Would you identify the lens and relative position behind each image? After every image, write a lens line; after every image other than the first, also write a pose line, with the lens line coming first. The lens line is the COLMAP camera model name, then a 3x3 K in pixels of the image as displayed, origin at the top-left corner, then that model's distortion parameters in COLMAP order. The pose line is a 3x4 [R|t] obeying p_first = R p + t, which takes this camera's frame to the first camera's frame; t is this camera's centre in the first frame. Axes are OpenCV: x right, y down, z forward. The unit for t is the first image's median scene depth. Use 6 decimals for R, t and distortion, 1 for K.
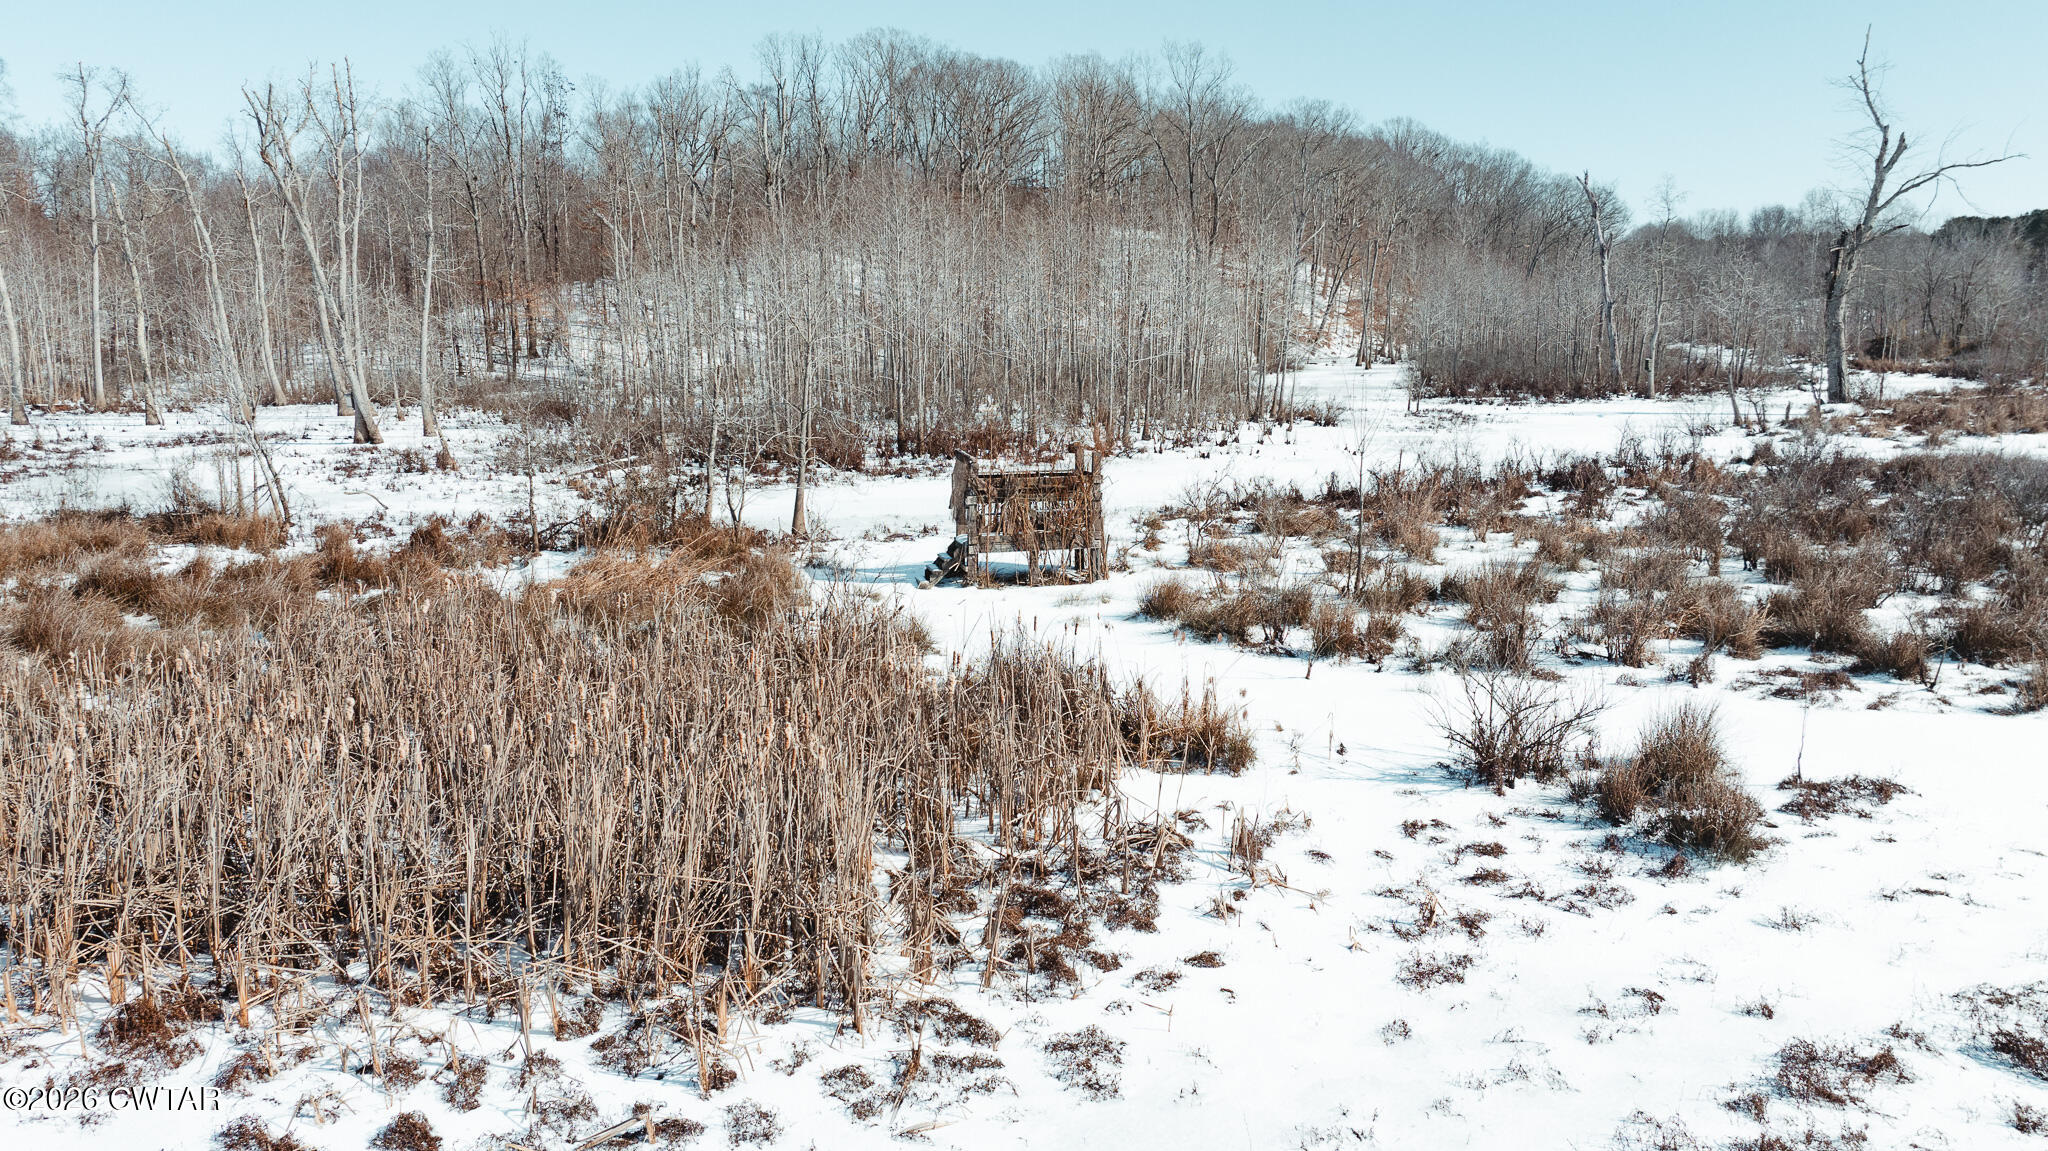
lens RADIAL K [[1444.7, 0, 1024.0], [0, 1444.7, 575.5], [0, 0, 1]] dist [-0.003652, 0.000195]
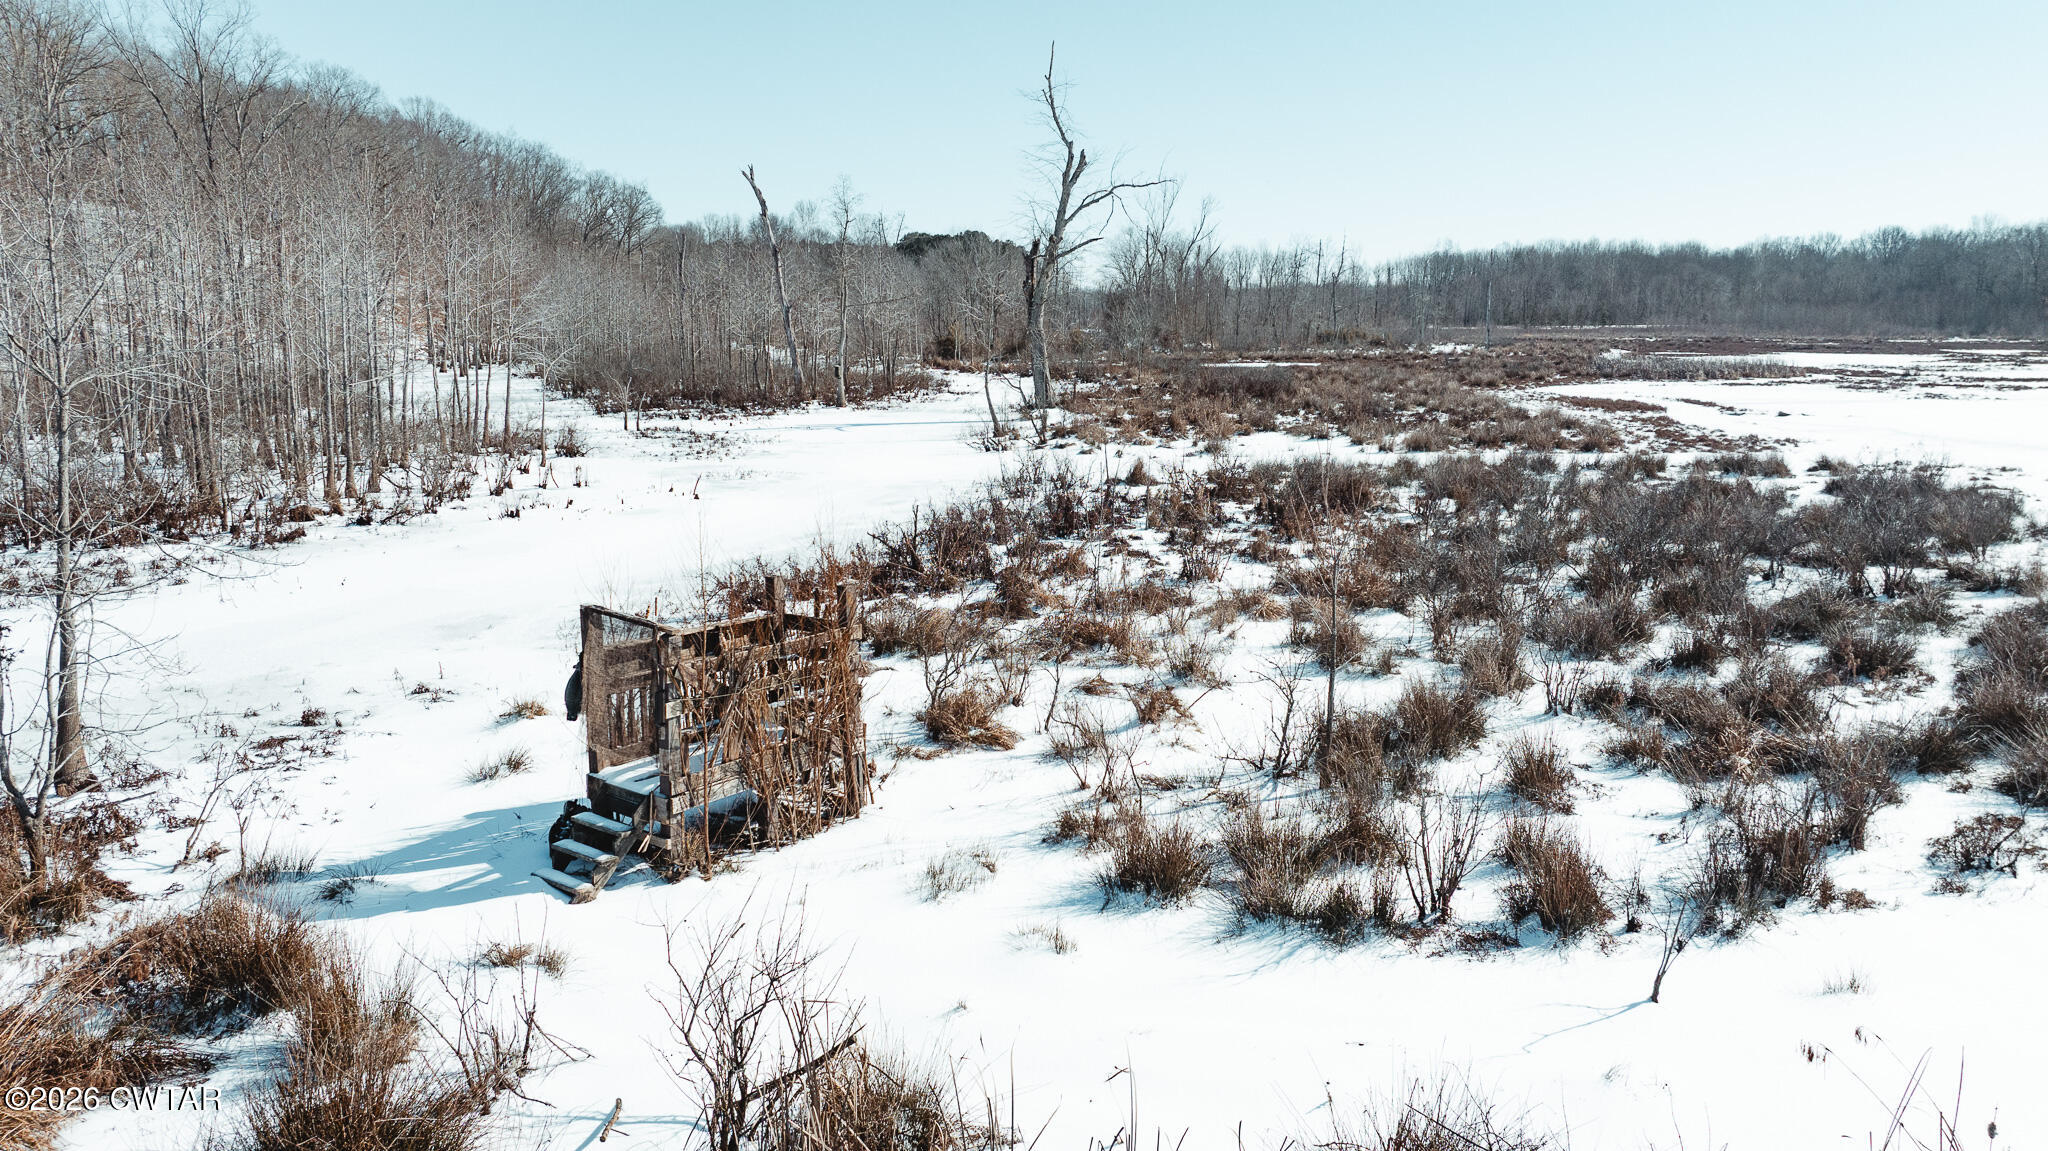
lens RADIAL K [[1476.8, 0, 1024.0], [0, 1476.8, 575.5], [0, 0, 1]] dist [-0.017868, 0.005261]
pose [[0.798183, -0.091832, 0.595374, -0.066061], [0.093266, 0.995234, 0.028472, -0.028020], [-0.595151, 0.032803, 0.802944, 0.144101]]
